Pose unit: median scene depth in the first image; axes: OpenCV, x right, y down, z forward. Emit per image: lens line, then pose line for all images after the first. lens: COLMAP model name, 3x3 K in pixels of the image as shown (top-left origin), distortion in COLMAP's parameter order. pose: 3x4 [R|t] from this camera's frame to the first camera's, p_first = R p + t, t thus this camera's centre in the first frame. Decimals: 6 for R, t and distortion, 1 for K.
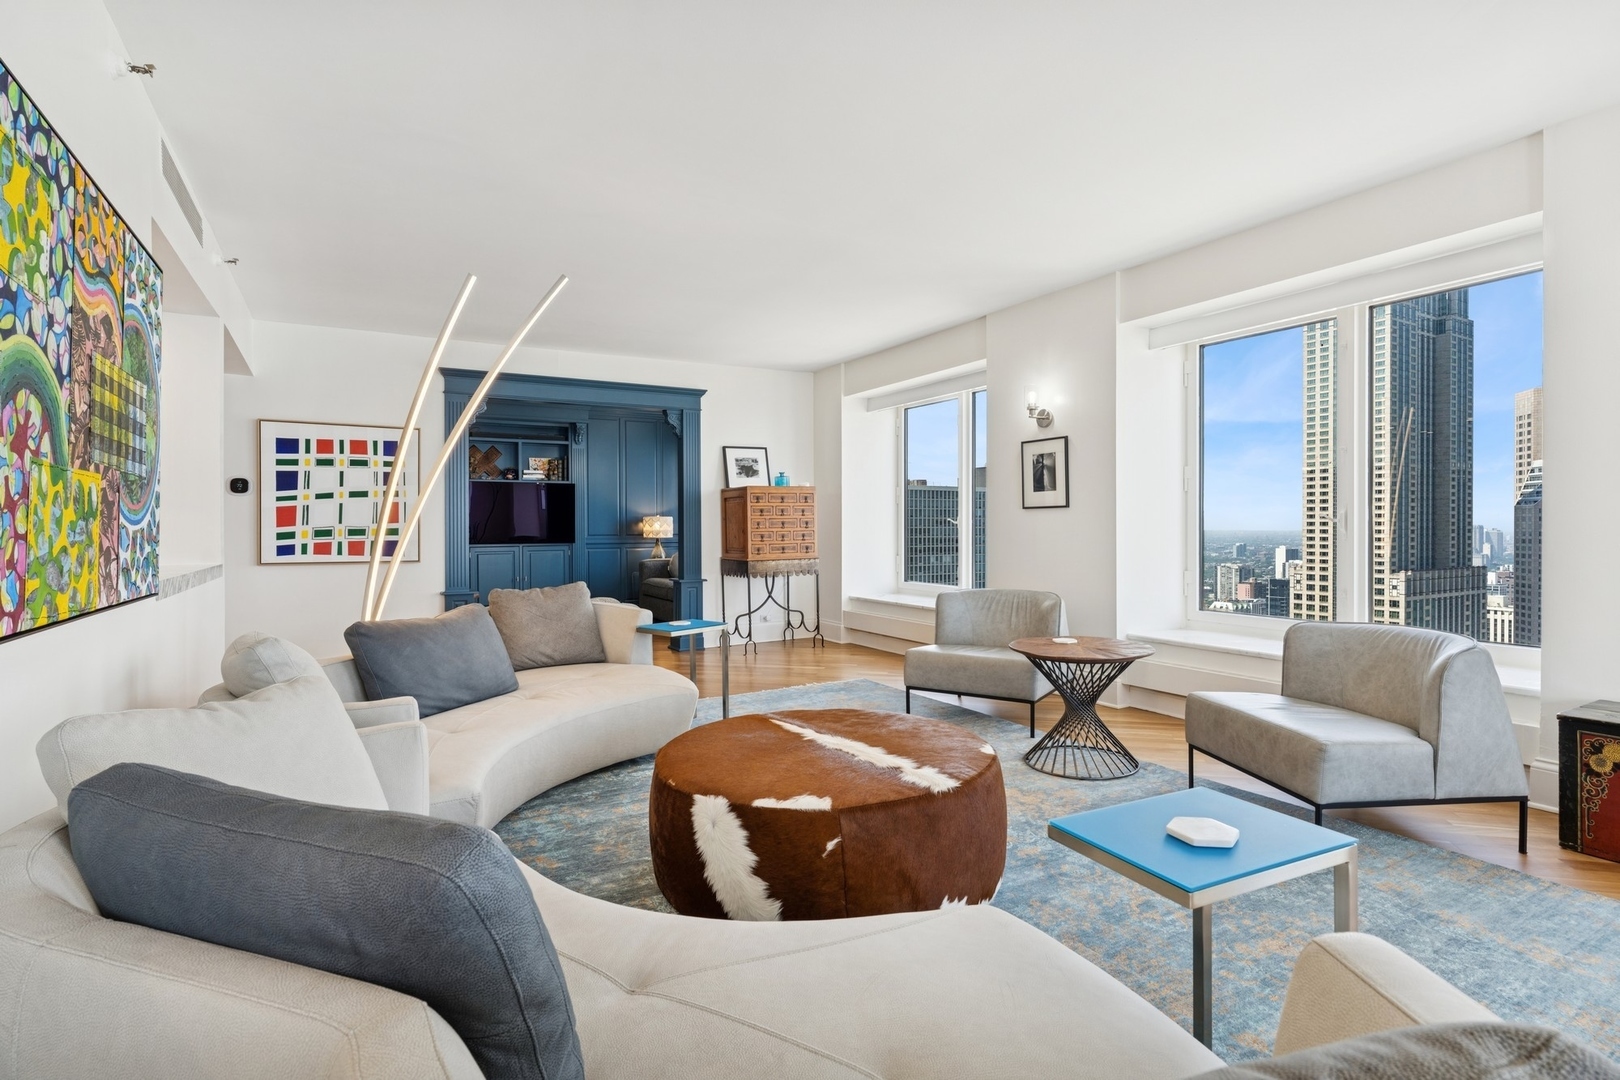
lens RADIAL K [[783.3, 0, 803.6], [0, 783.3, 532.9], [0, 0, 1]] dist [-0.010248, 0.003525]
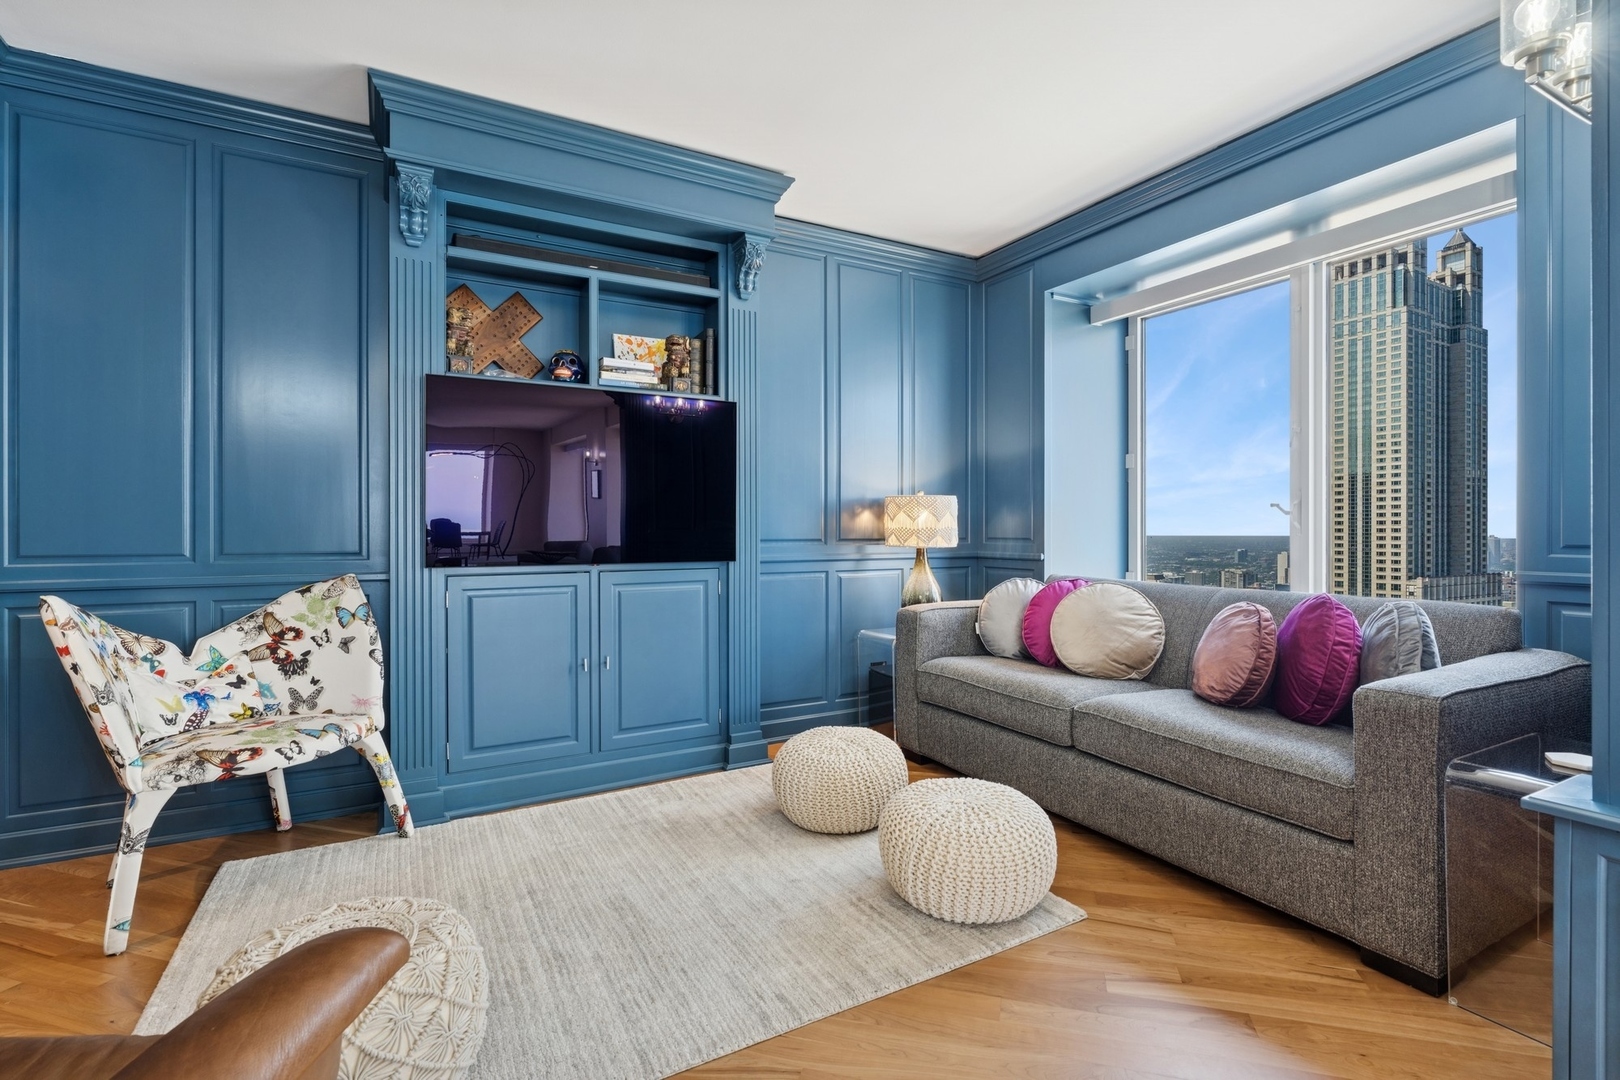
lens RADIAL K [[744.3, 0, 803.0], [0, 744.3, 526.7], [0, 0, 1]] dist [-0.001630, -0.000841]
pose [[0.999761, 0.002721, -0.021686, -0.341906], [-0.003044, 0.999885, -0.014870, 0.002153], [0.021643, 0.014932, 0.999654, 0.884015]]
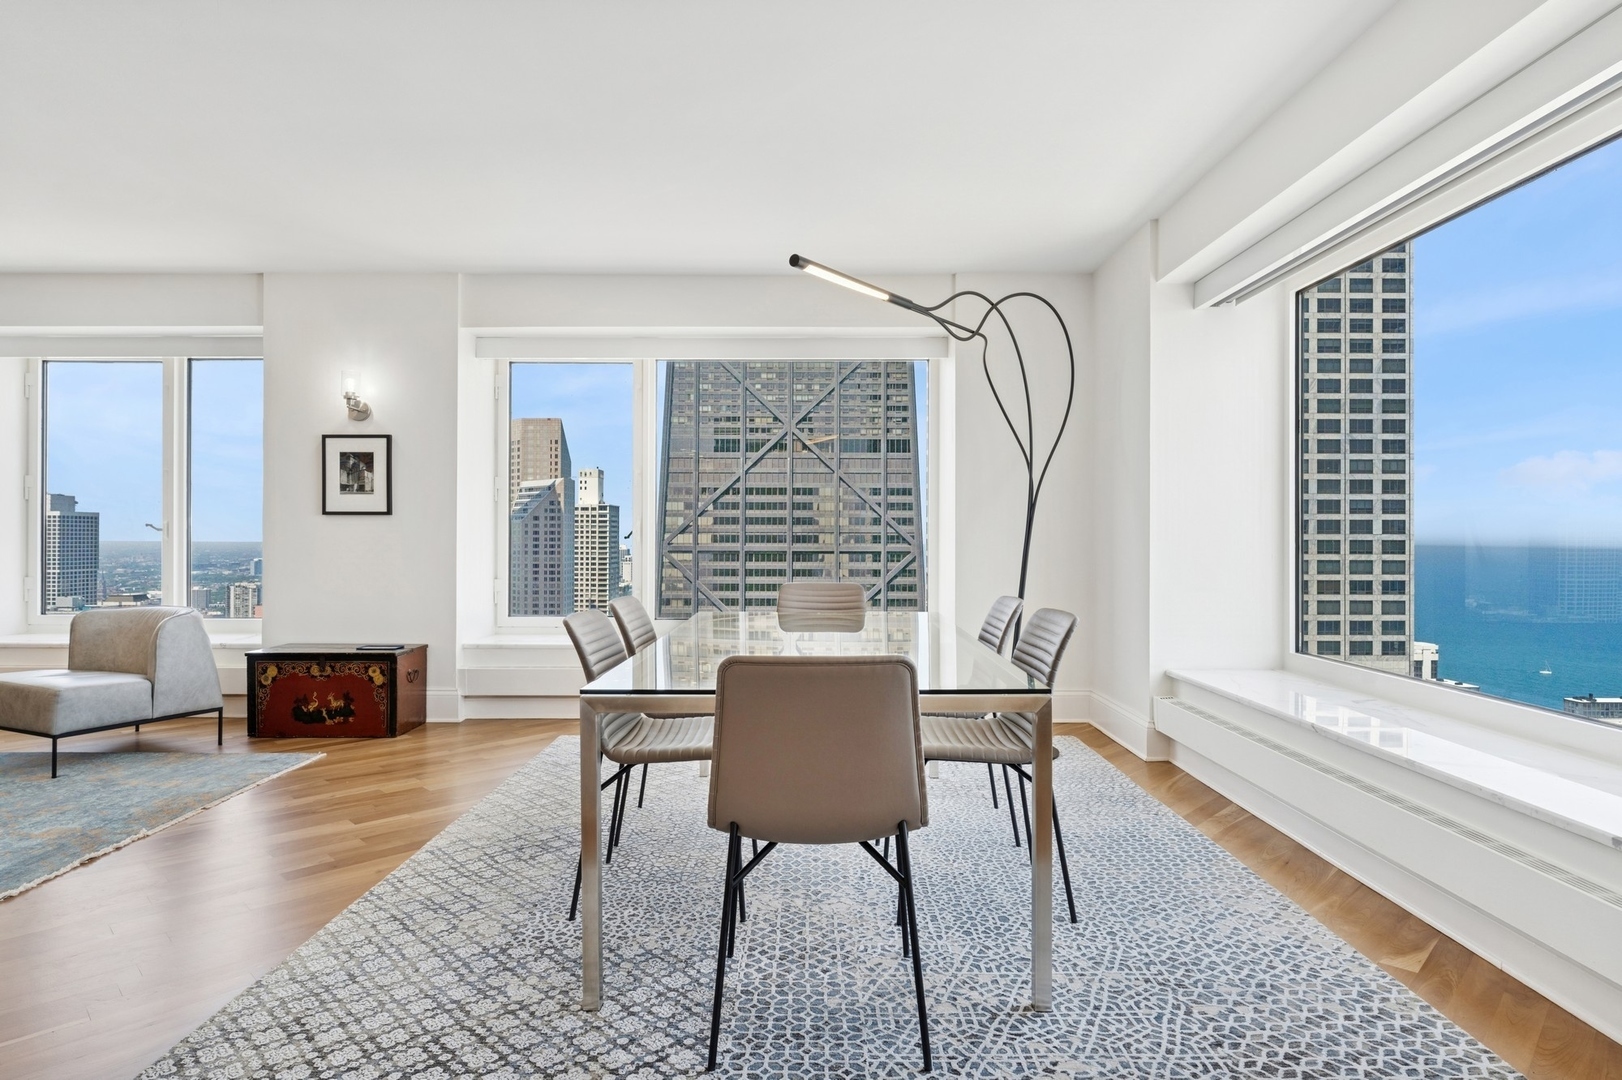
lens RADIAL K [[908.7, 0, 799.0], [0, 908.7, 527.8], [0, 0, 1]] dist [-0.007747, 0.007320]
pose [[0.500688, 0.014656, 0.865504, -0.023321], [0.002818, 0.999824, -0.018560, 0.006804], [-0.865623, 0.011731, 0.500558, -0.340125]]
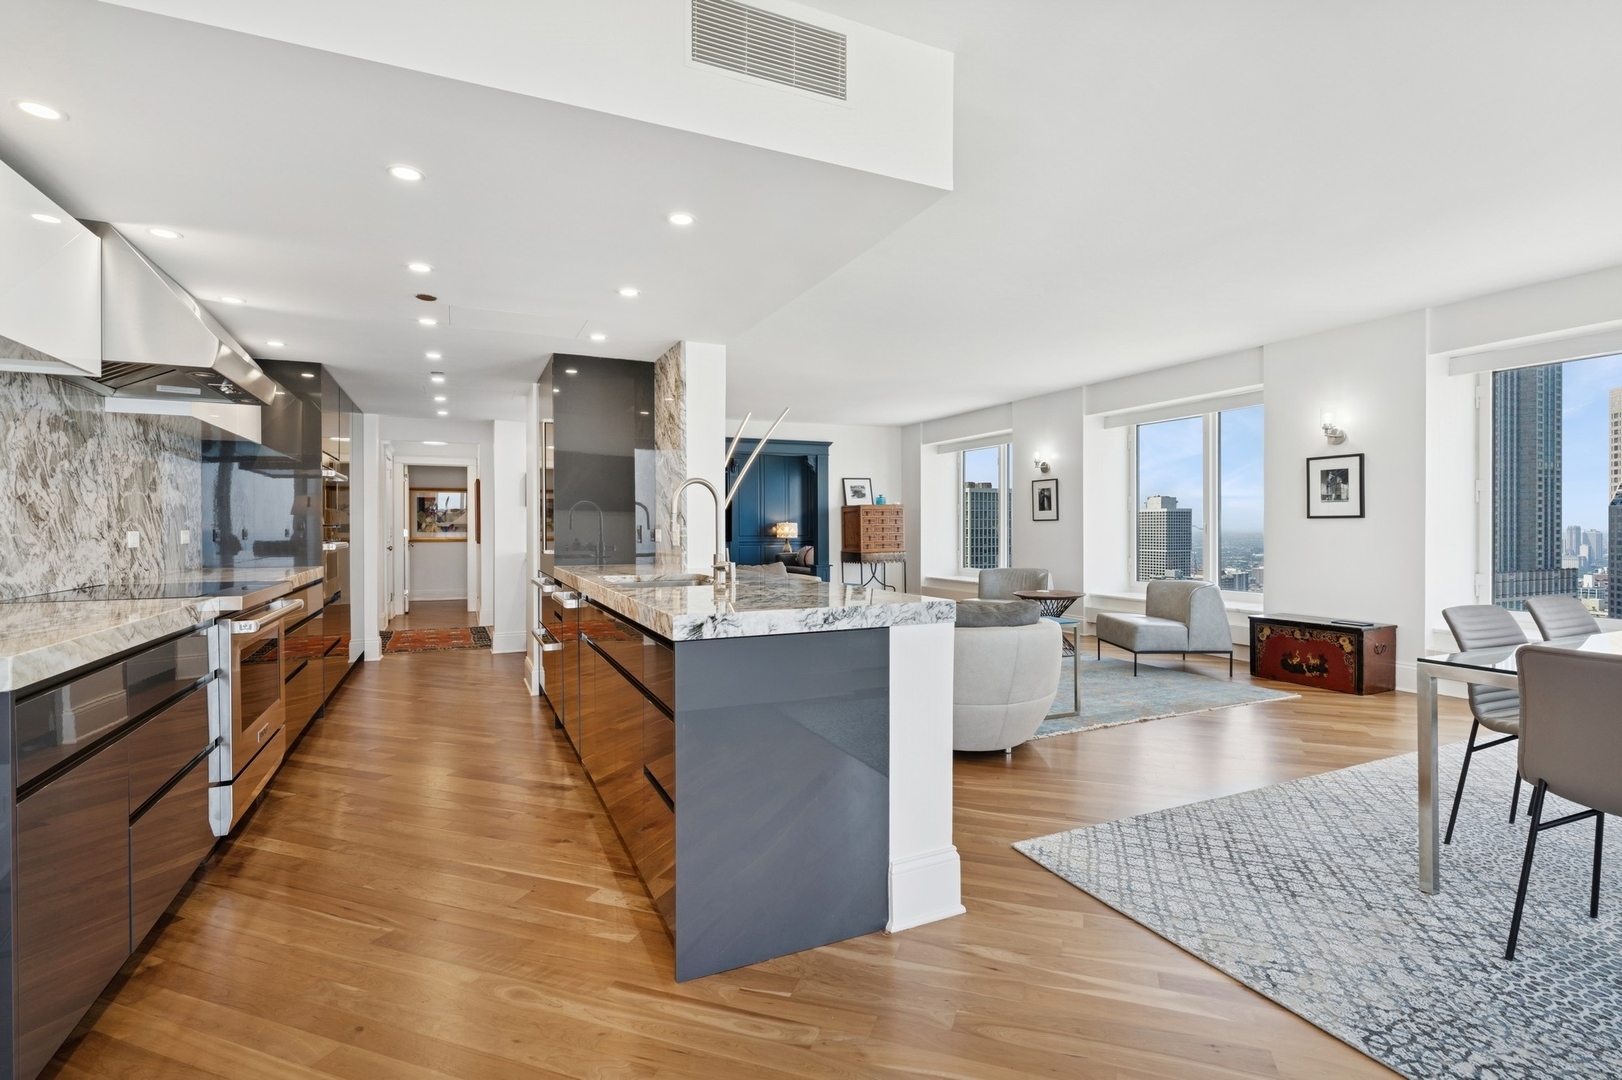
lens RADIAL K [[745.2, 0, 806.7], [0, 745.2, 533.6], [0, 0, 1]] dist [-0.001630, -0.000841]
pose [[0.996117, 0.000687, -0.088041, -0.047358], [-0.000666, 1.000000, 0.000261, -0.002973], [0.088041, -0.000201, 0.996117, -0.489600]]
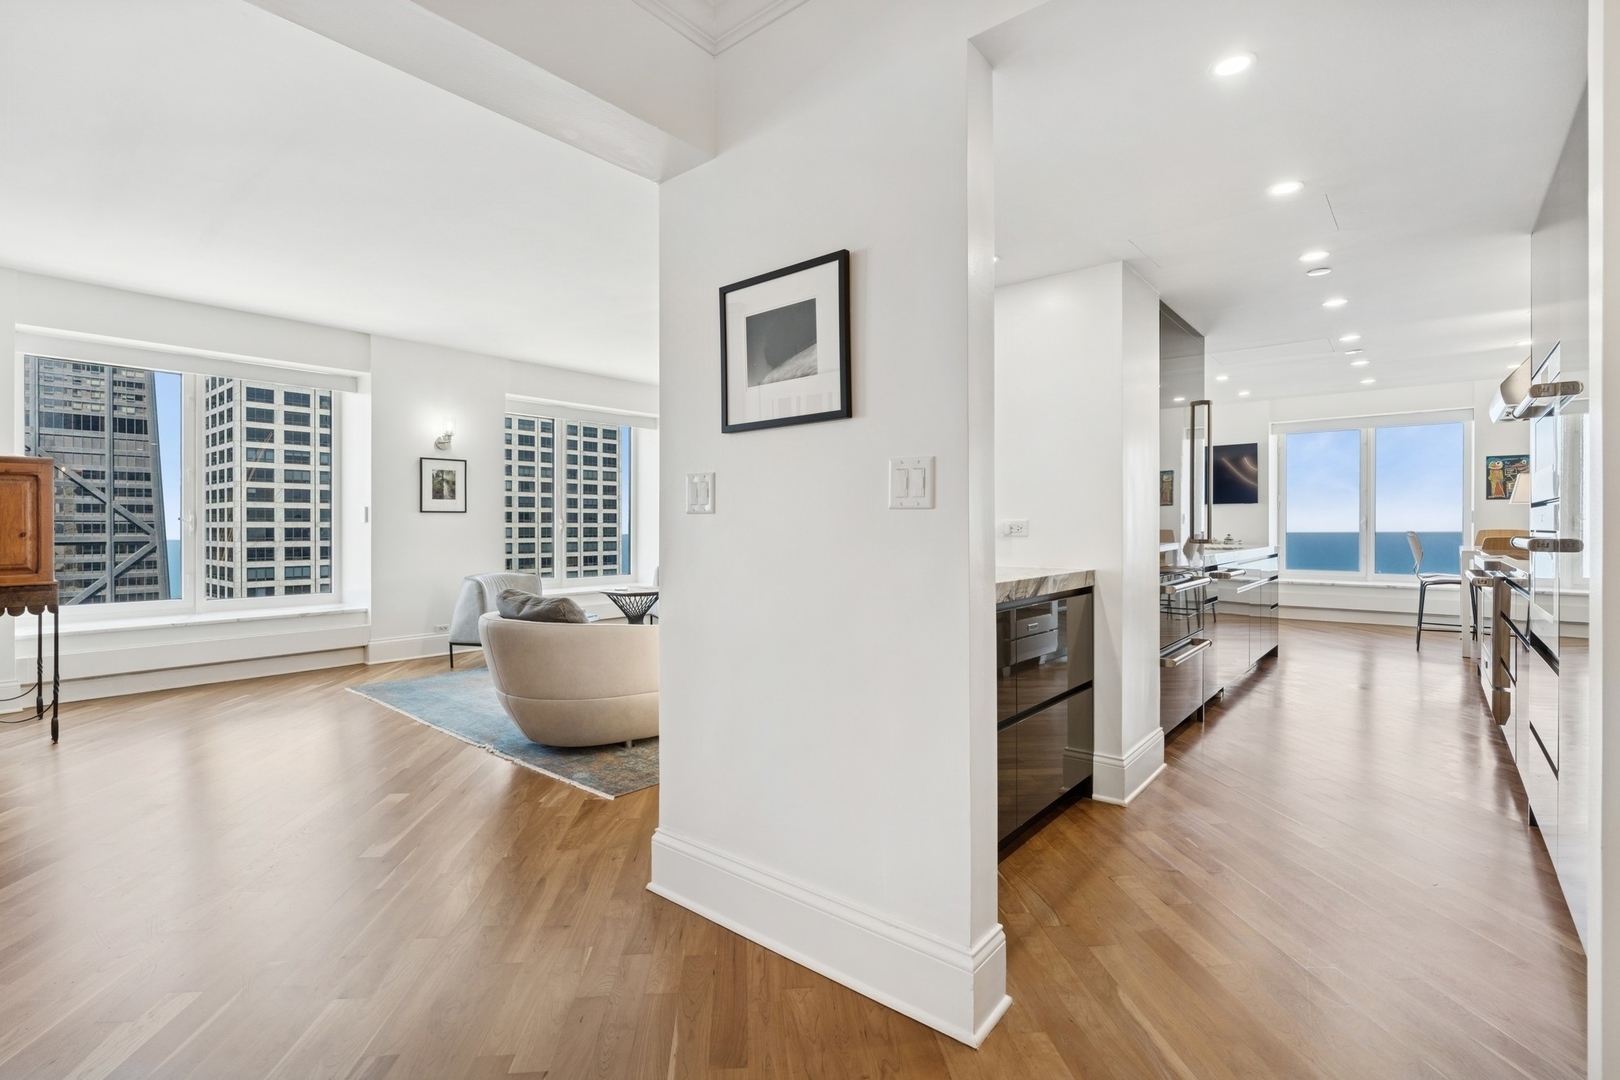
lens RADIAL K [[744.3, 0, 813.0], [0, 744.3, 528.3], [0, 0, 1]] dist [-0.001630, -0.000841]
pose [[-0.354247, 0.001351, 0.935151, -0.786419], [0.010499, 0.999942, 0.002532, -0.002338], [-0.935093, 0.010715, -0.354240, 0.656512]]
